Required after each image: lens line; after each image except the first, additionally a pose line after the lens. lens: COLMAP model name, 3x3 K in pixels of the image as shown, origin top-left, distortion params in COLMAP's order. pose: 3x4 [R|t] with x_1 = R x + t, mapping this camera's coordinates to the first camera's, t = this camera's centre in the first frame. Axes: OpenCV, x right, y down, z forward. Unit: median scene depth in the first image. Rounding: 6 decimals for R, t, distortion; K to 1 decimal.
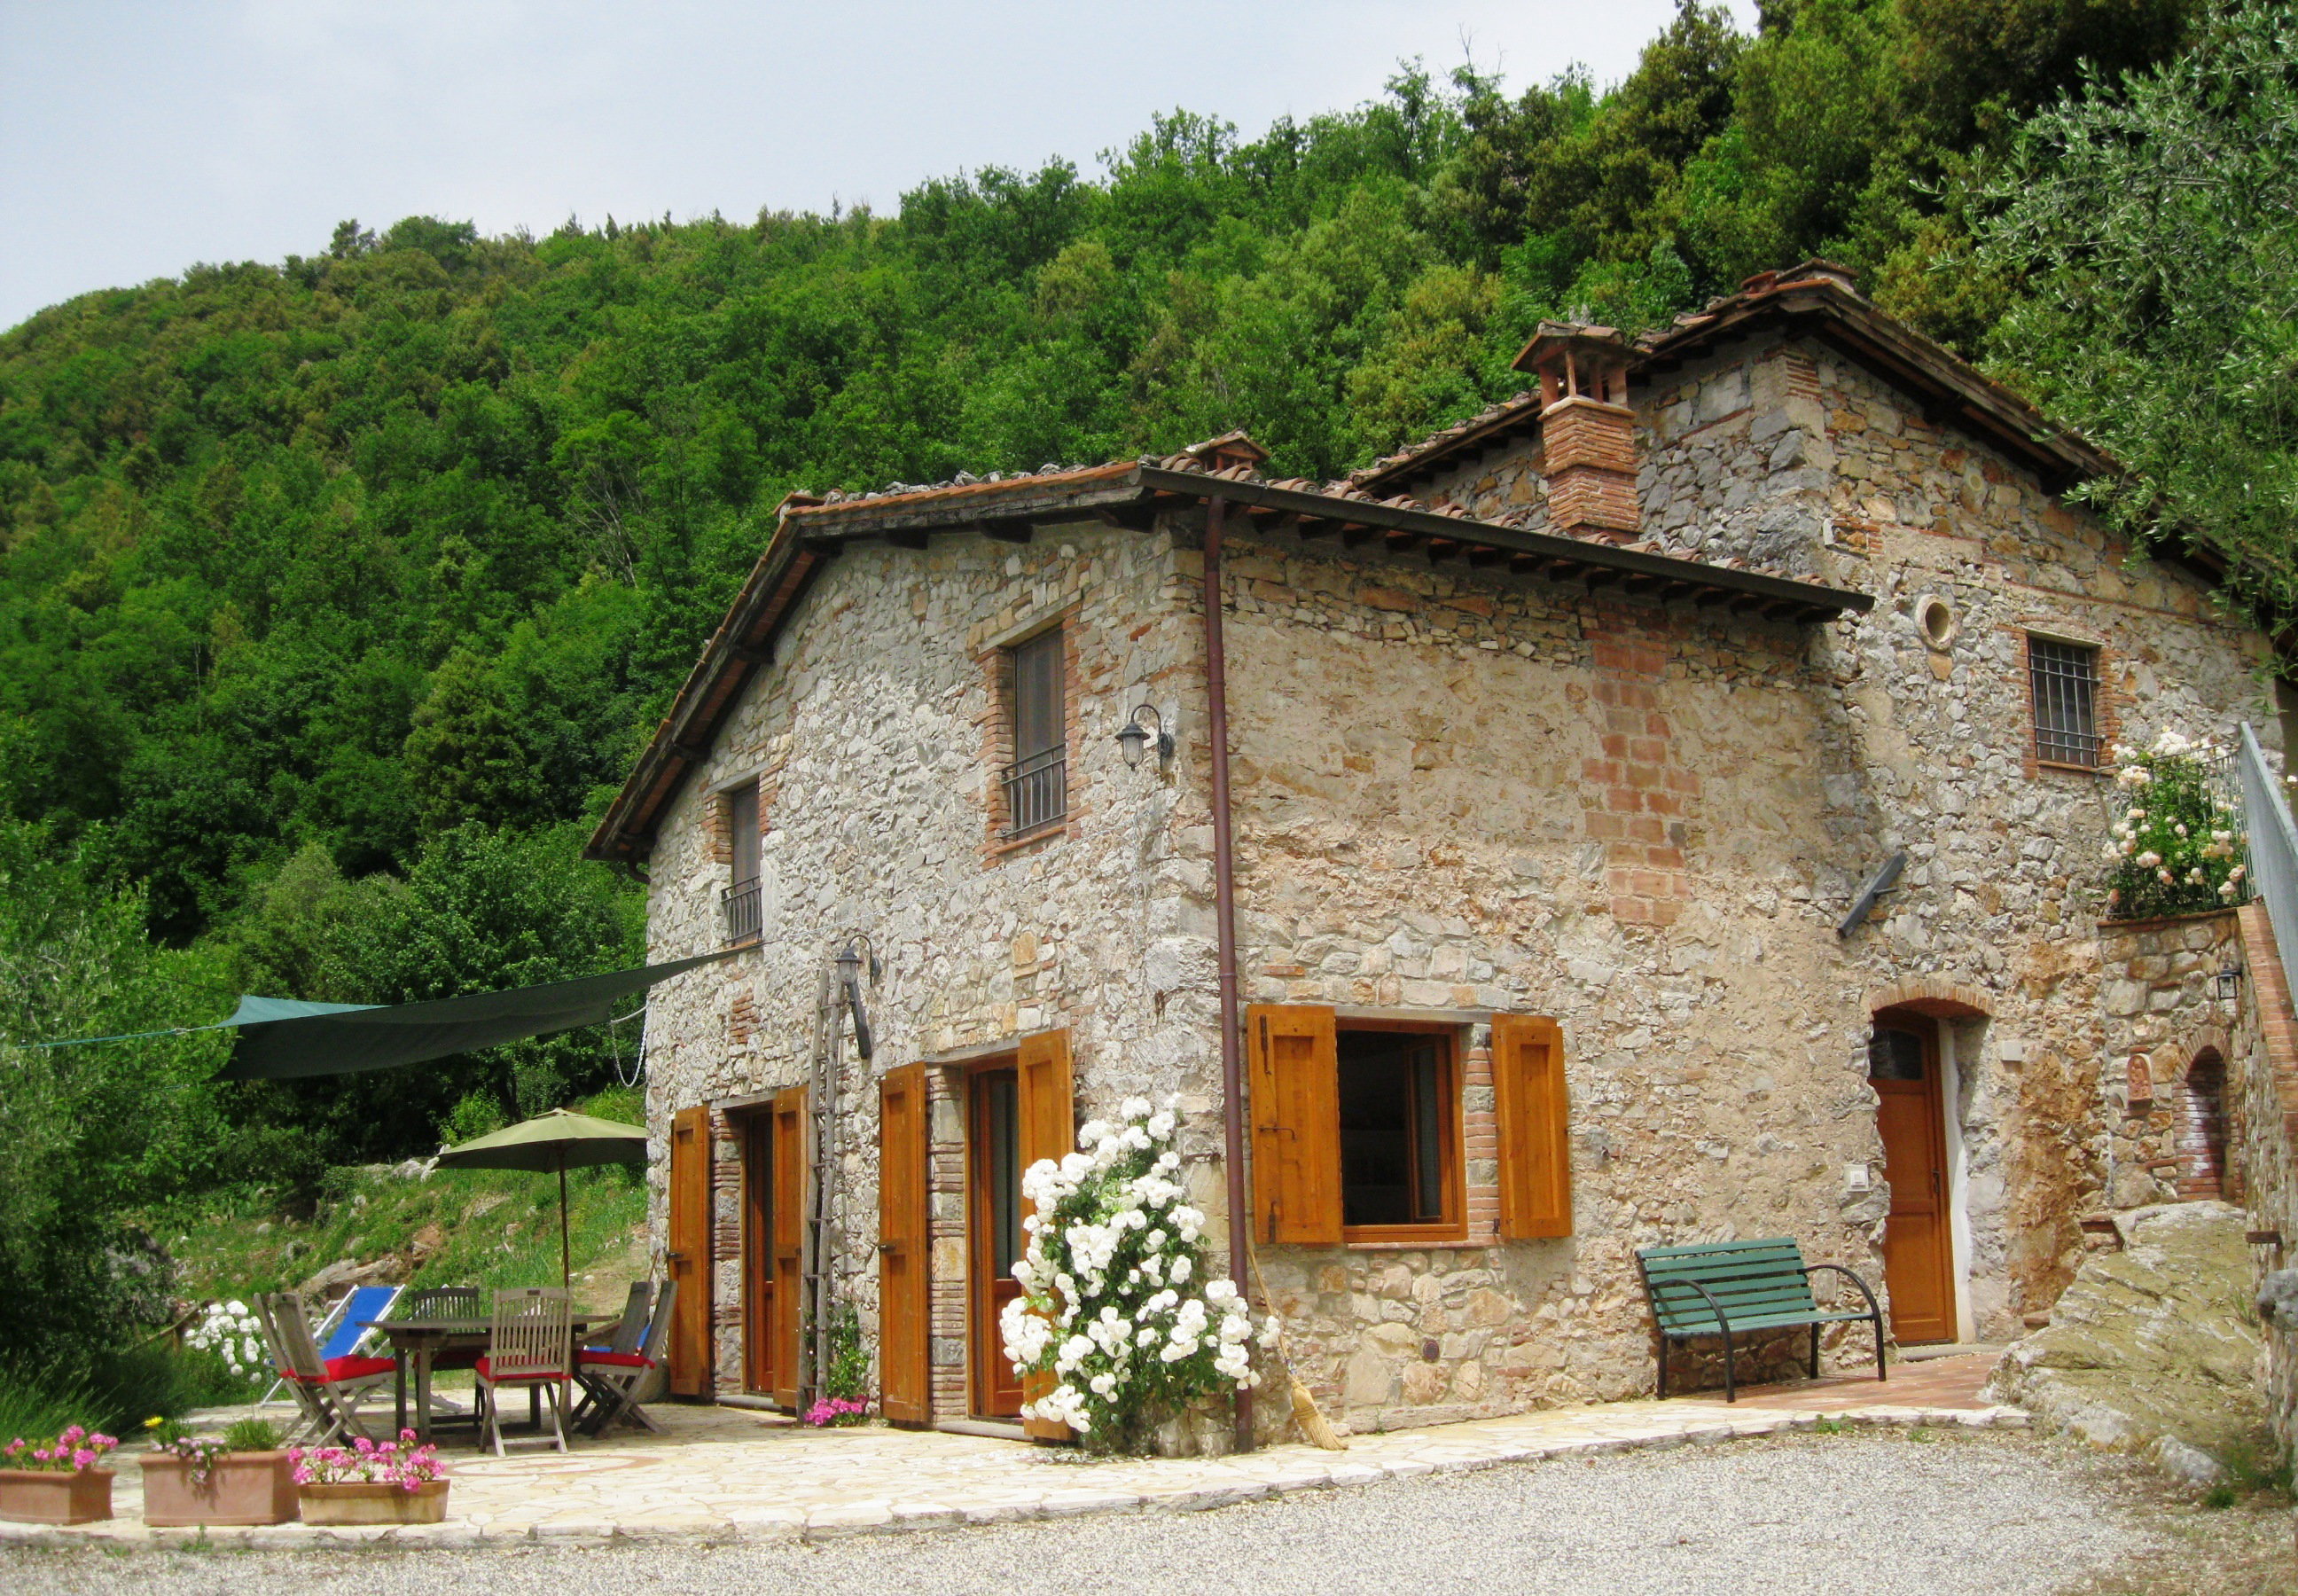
lens RADIAL K [[2309.7, 0, 1055.1], [0, 2309.7, 829.9], [0, 0, 1]] dist [-0.095512, -0.007633]
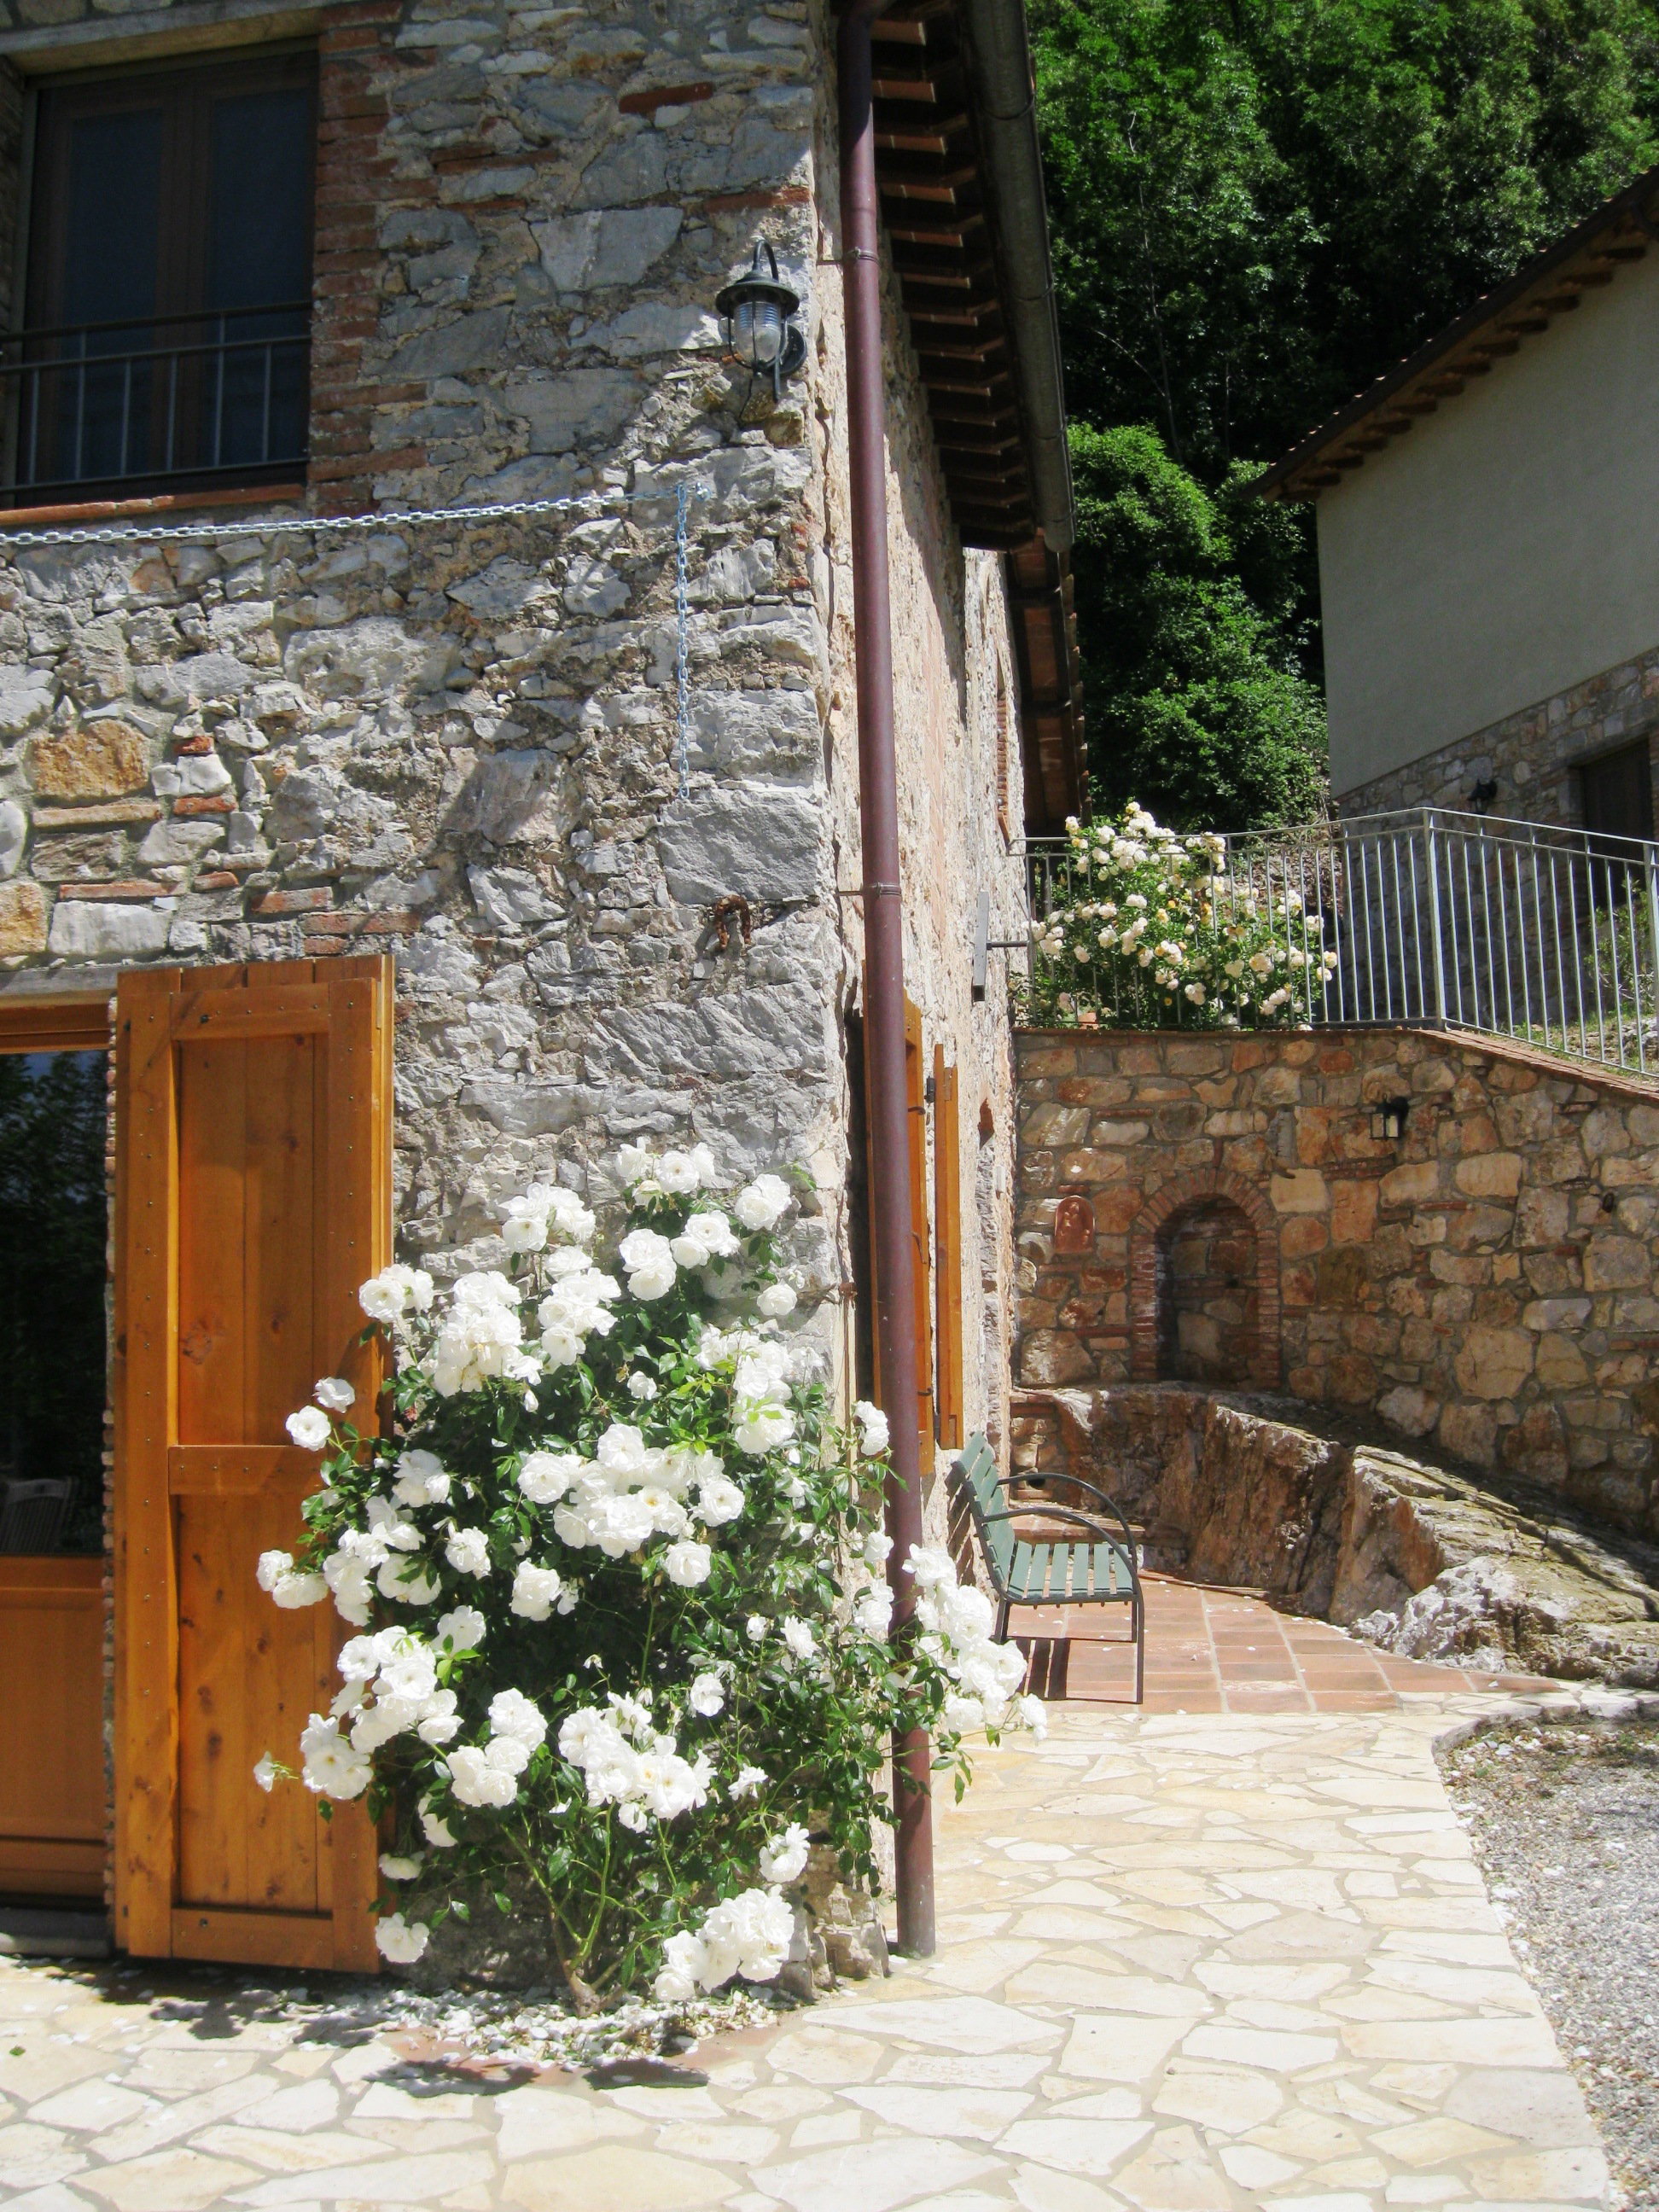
lens RADIAL K [[2214.7, 0, 829.5], [0, 2214.7, 1106.0], [0, 0, 1]] dist [-0.119591, 0.049920]
pose [[0.599998, 0.095101, 0.794329, -0.246246], [-0.141891, 0.989817, -0.011328, 0.102075], [-0.787318, -0.105912, 0.607382, 0.682654]]
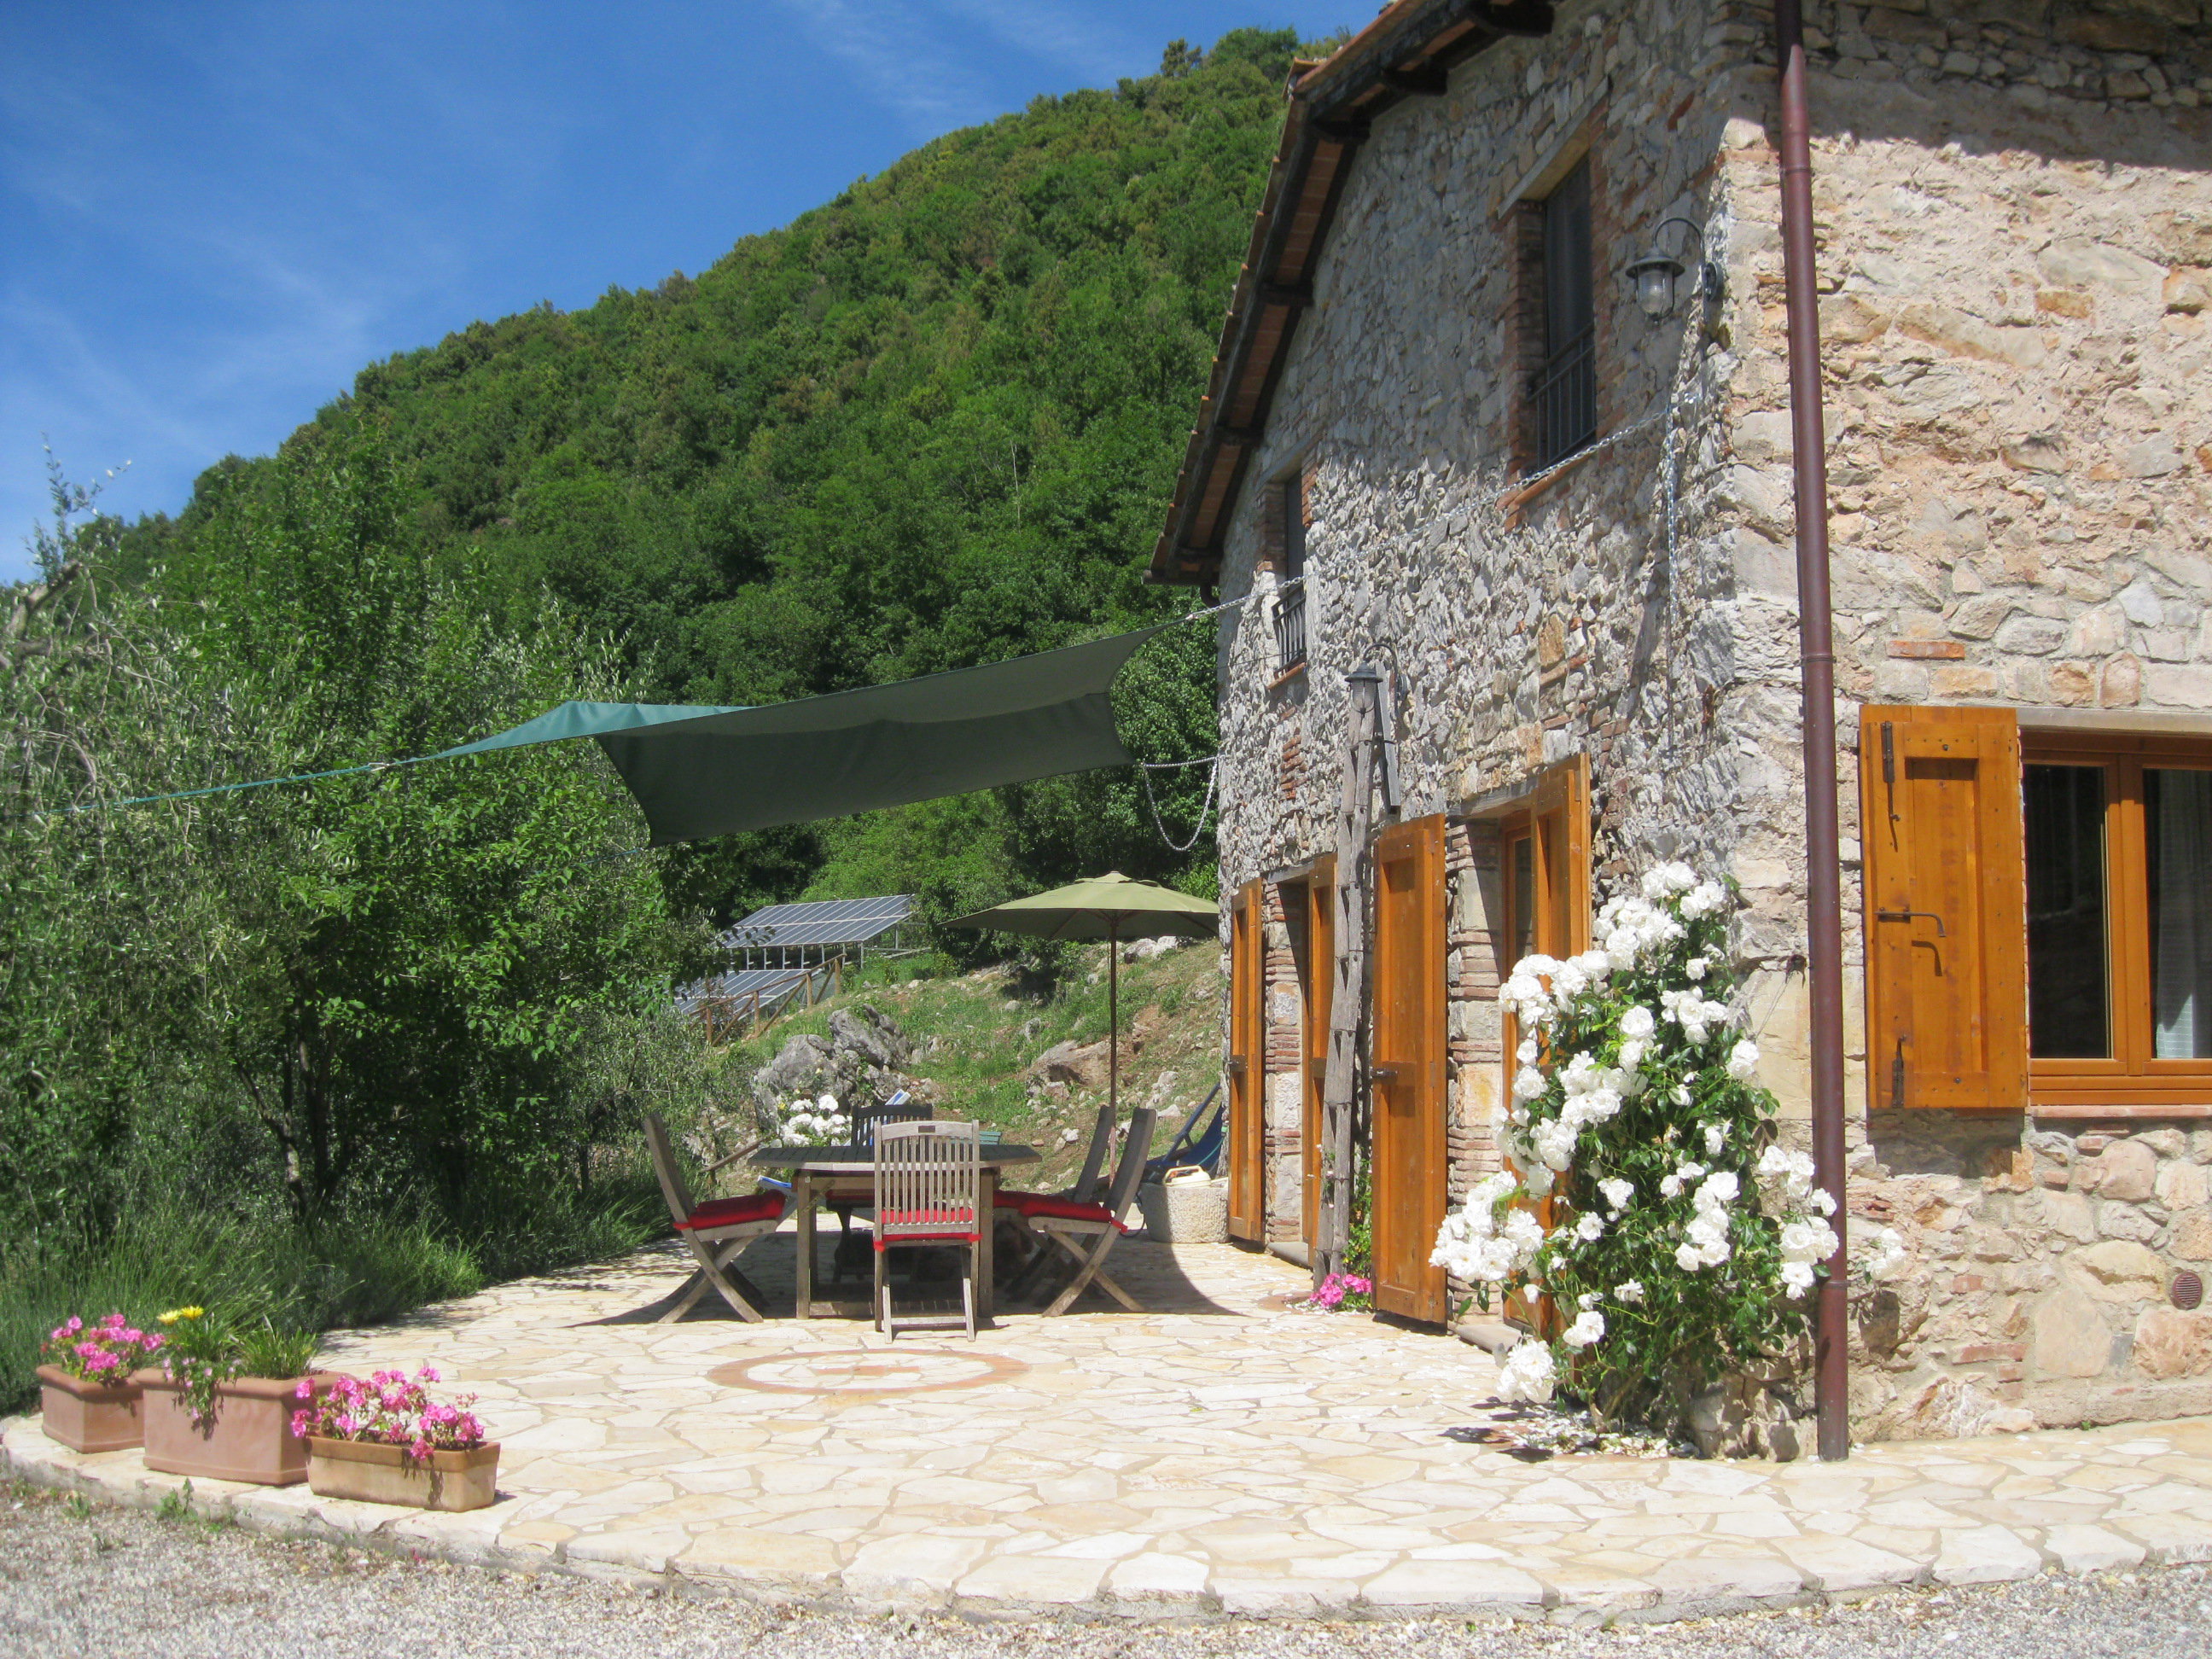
lens RADIAL K [[2214.7, 0, 1106.0], [0, 2214.7, 829.5], [0, 0, 1]] dist [-0.119591, 0.049920]
pose [[0.937255, -0.008433, -0.348542, 0.090743], [0.041819, 0.995209, 0.088377, 0.045925], [0.346126, -0.097407, 0.933118, 0.375415]]
